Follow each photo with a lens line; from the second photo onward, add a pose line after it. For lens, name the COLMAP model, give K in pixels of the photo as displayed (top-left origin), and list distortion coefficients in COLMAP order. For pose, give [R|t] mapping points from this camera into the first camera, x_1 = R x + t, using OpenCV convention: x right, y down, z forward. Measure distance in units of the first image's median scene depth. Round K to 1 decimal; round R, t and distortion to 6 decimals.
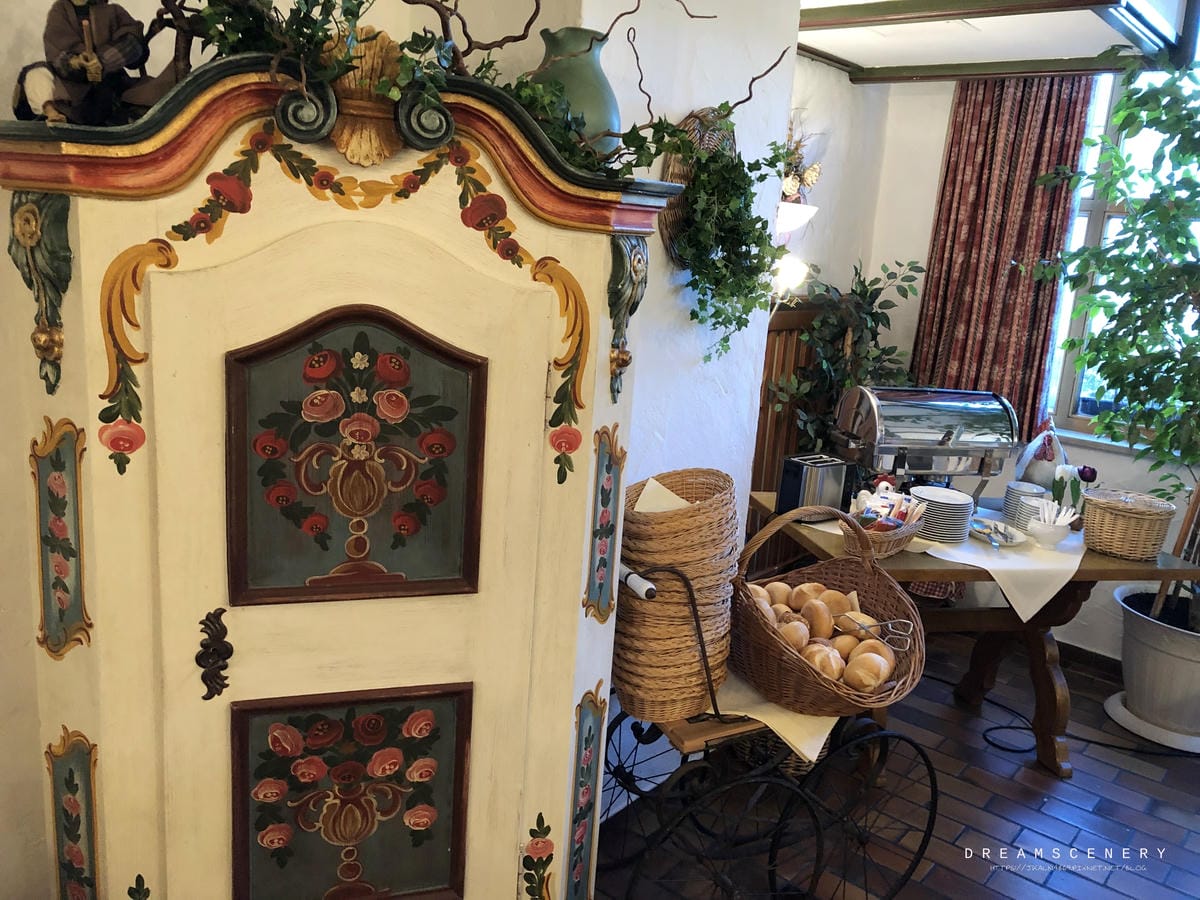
lens RADIAL K [[980.7, 0, 607.8], [0, 980.7, 454.4], [0, 0, 1]] dist [0.035801, -0.036518]
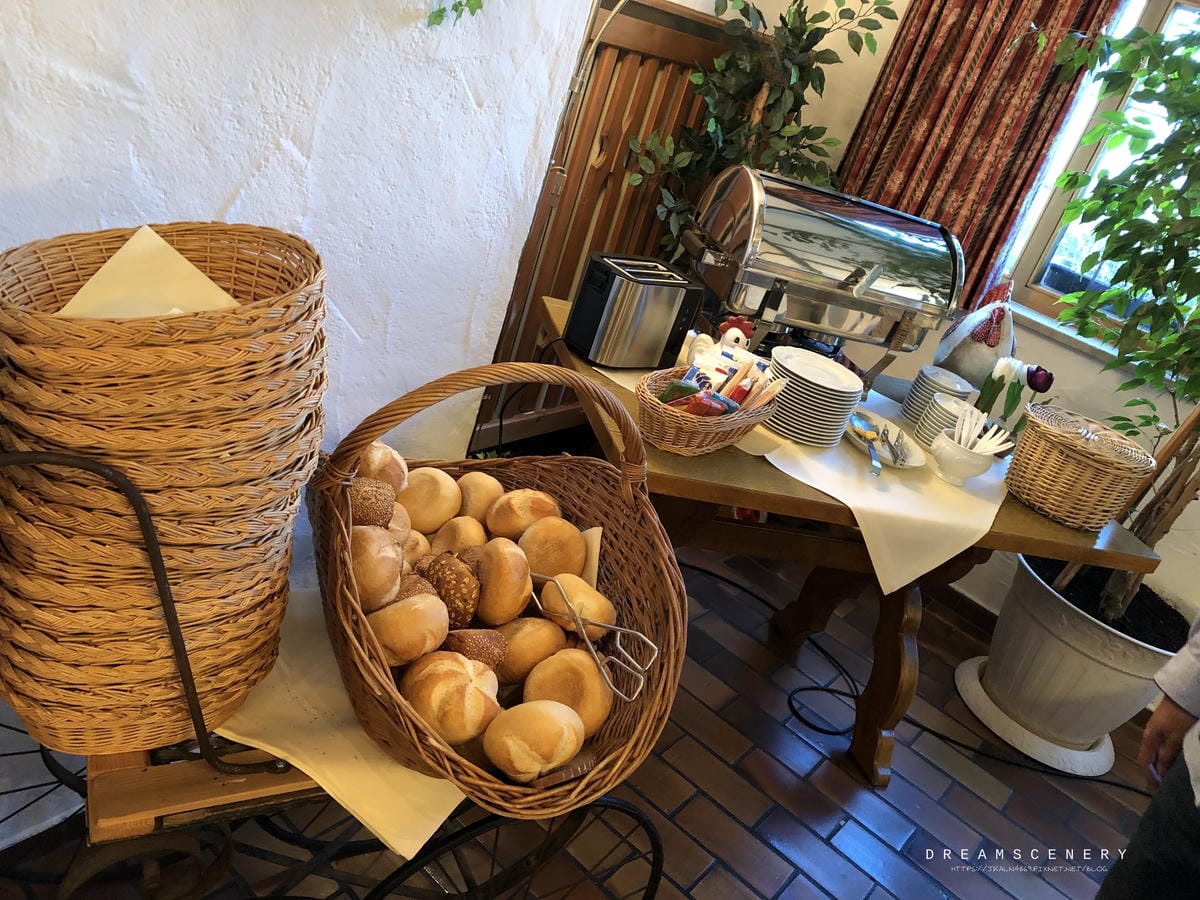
lens RADIAL K [[980.7, 0, 600.0], [0, 980.7, 438.5], [0, 0, 1]] dist [0.035801, -0.036518]
pose [[0.973599, 0.202492, 0.105362, 0.222465], [-0.220477, 0.953747, 0.204344, -0.020354], [-0.059111, -0.222179, 0.973212, 0.590236]]
